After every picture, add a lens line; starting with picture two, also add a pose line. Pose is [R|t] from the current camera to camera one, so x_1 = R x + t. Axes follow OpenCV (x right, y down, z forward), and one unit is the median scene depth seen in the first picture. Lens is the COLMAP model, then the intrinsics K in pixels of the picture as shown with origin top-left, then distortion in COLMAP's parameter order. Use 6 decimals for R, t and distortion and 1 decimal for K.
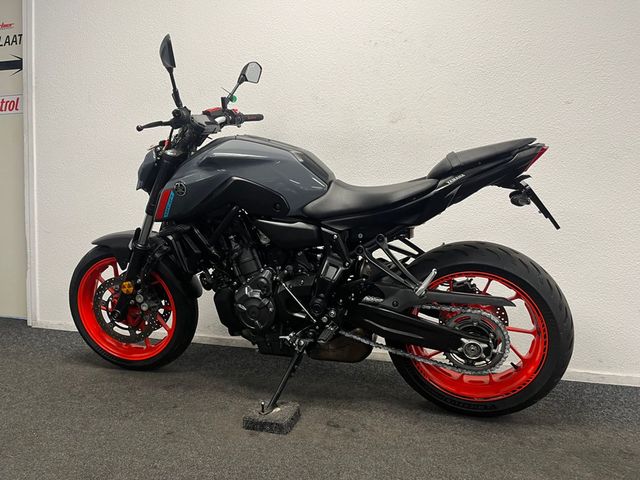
lens RADIAL K [[488.9, 0, 320.2], [0, 488.9, 236.6], [0, 0, 1]] dist [0.051685, -0.061763]
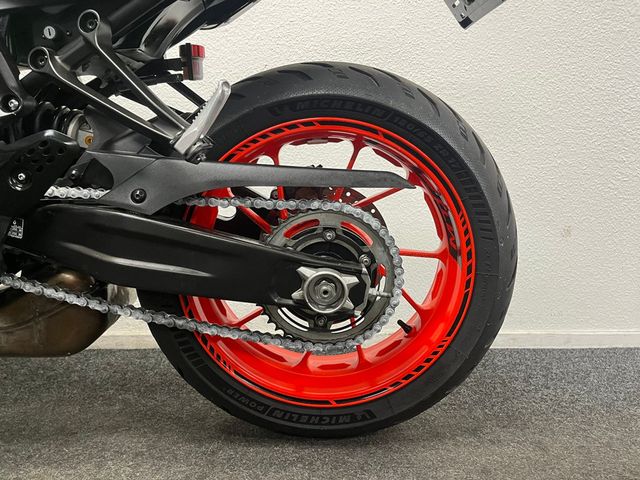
lens RADIAL K [[488.9, 0, 326.0], [0, 488.9, 237.7], [0, 0, 1]] dist [0.051685, -0.061763]
pose [[0.954171, -0.028631, 0.297889, 0.170133], [0.024614, 0.999549, 0.017229, 0.160351], [-0.298247, -0.009107, 0.954445, 0.545587]]
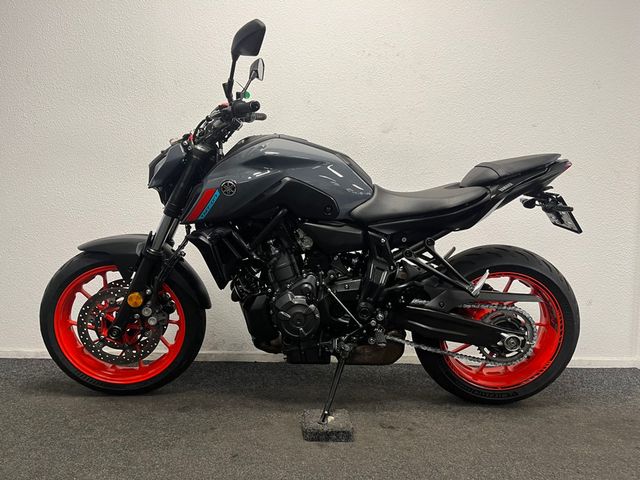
lens RADIAL K [[488.9, 0, 322.5], [0, 488.9, 243.7], [0, 0, 1]] dist [0.051685, -0.061763]
pose [[0.949600, -0.000916, 0.313464, -0.397970], [0.003303, 0.999969, -0.007084, 0.013180], [-0.313448, 0.007762, 0.949574, 0.076731]]
